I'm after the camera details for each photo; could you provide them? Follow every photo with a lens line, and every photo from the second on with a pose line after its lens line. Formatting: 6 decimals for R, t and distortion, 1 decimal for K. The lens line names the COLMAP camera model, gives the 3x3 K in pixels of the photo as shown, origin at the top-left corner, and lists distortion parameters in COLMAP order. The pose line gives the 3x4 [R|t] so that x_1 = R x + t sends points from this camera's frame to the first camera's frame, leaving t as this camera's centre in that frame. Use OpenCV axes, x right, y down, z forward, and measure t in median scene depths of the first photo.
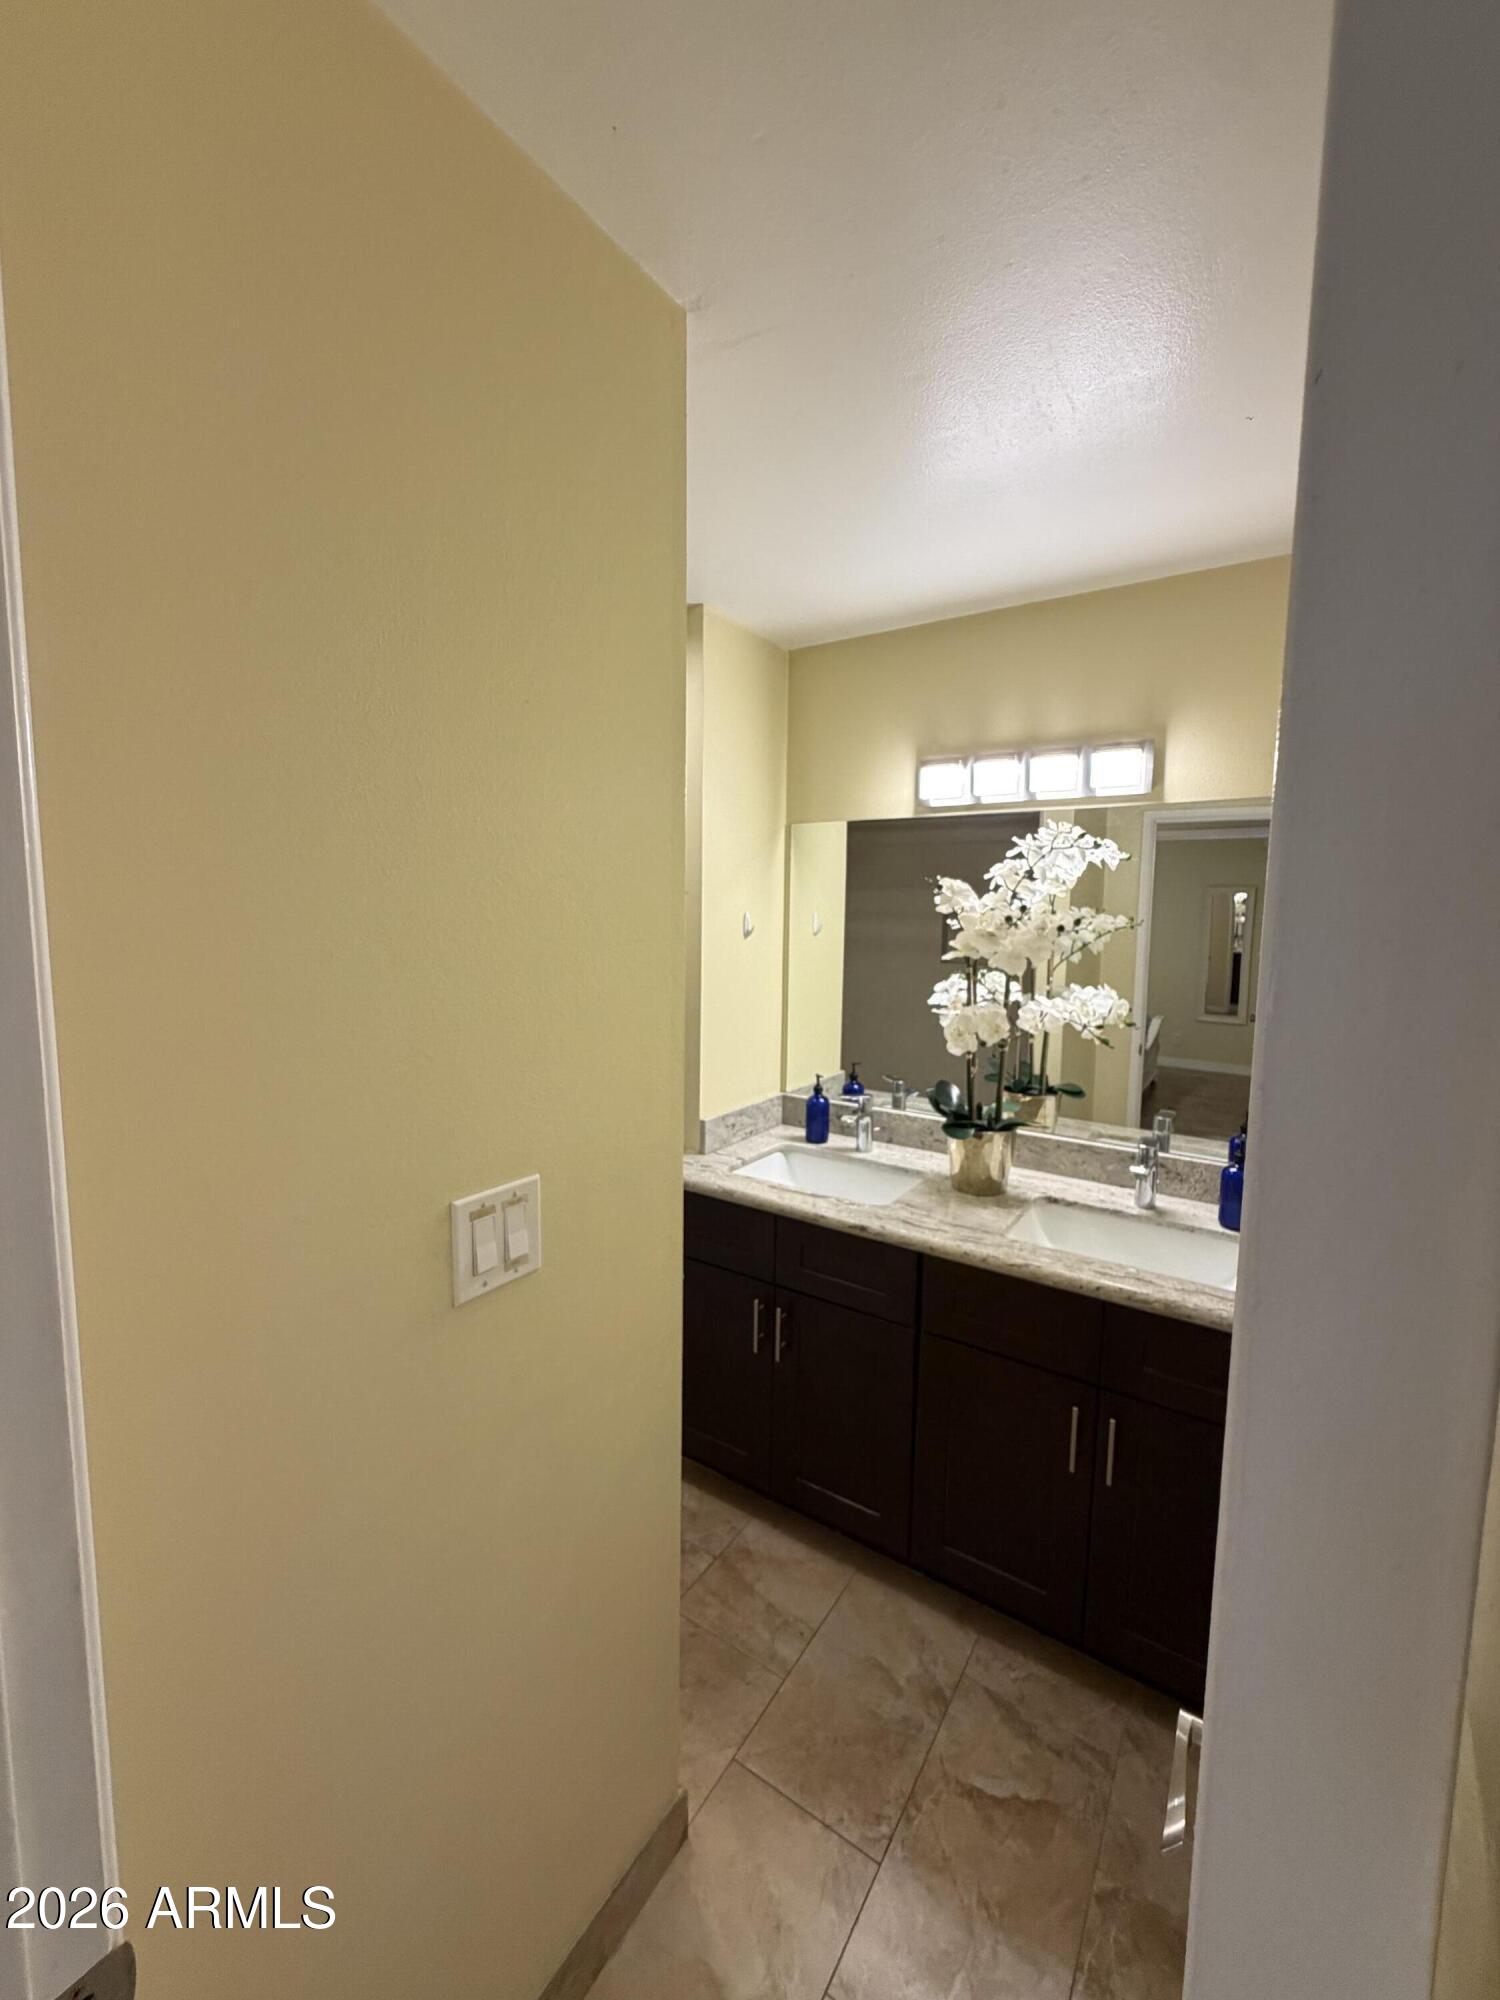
lens RADIAL K [[798.5, 0, 742.6], [0, 798.5, 999.1], [0, 0, 1]] dist [-0.002624, 0.000635]
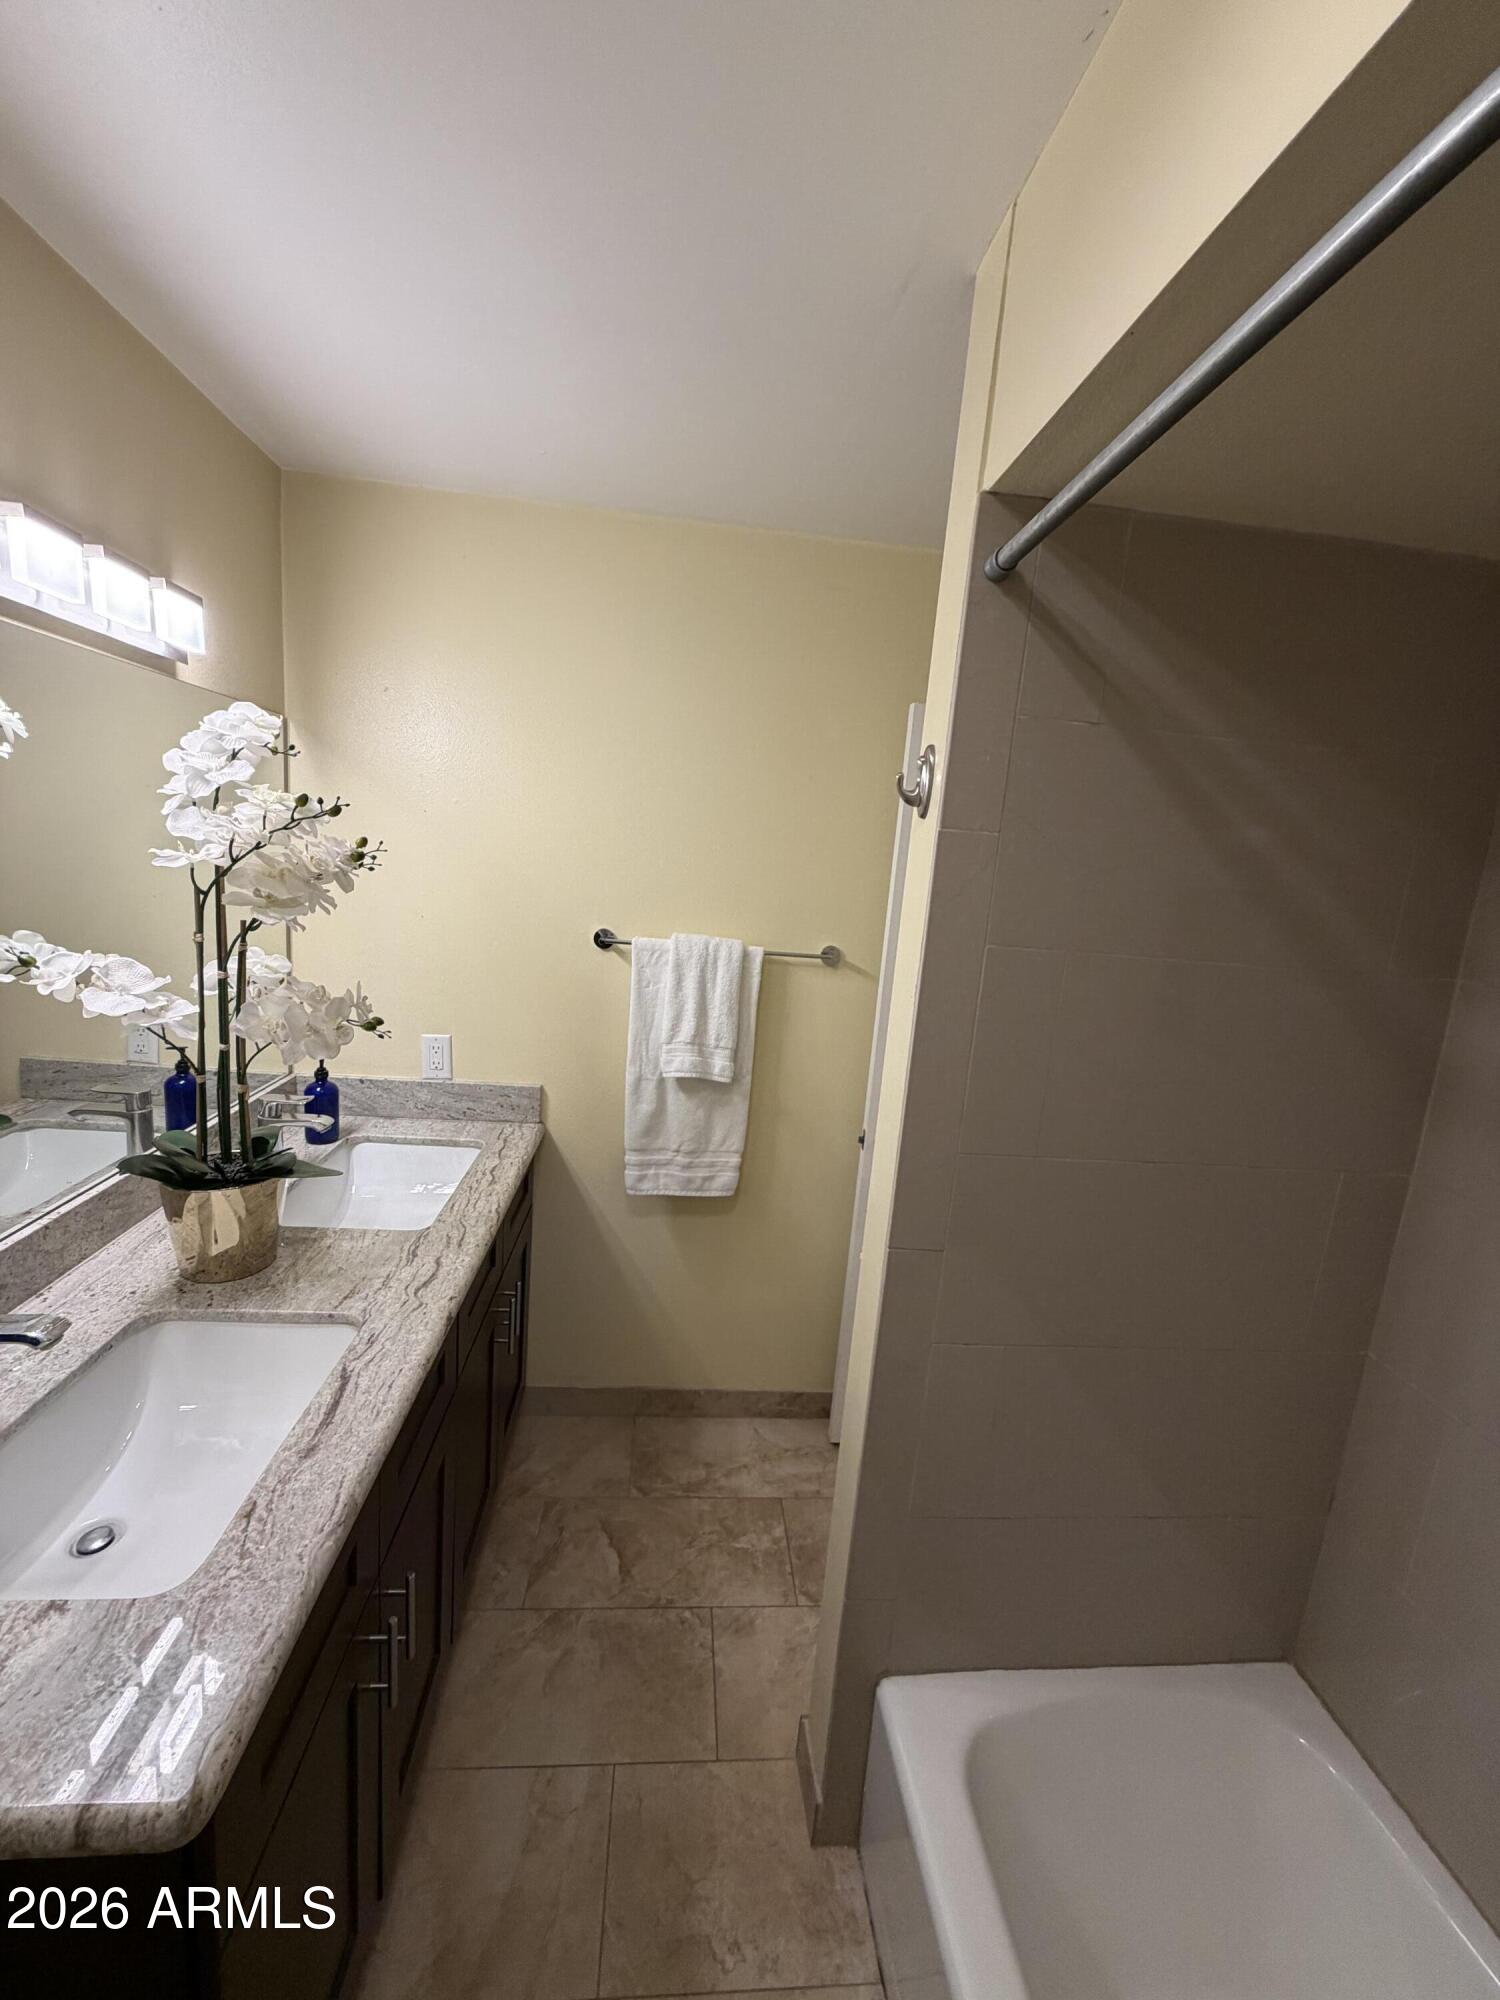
lens RADIAL K [[798.5, 0, 746.1], [0, 798.5, 994.0], [0, 0, 1]] dist [-0.002624, 0.000635]
pose [[-0.622498, -0.197707, 0.757237, -0.582448], [0.004429, 0.966660, 0.256026, -0.203509], [-0.782609, 0.162730, -0.600868, 1.393467]]
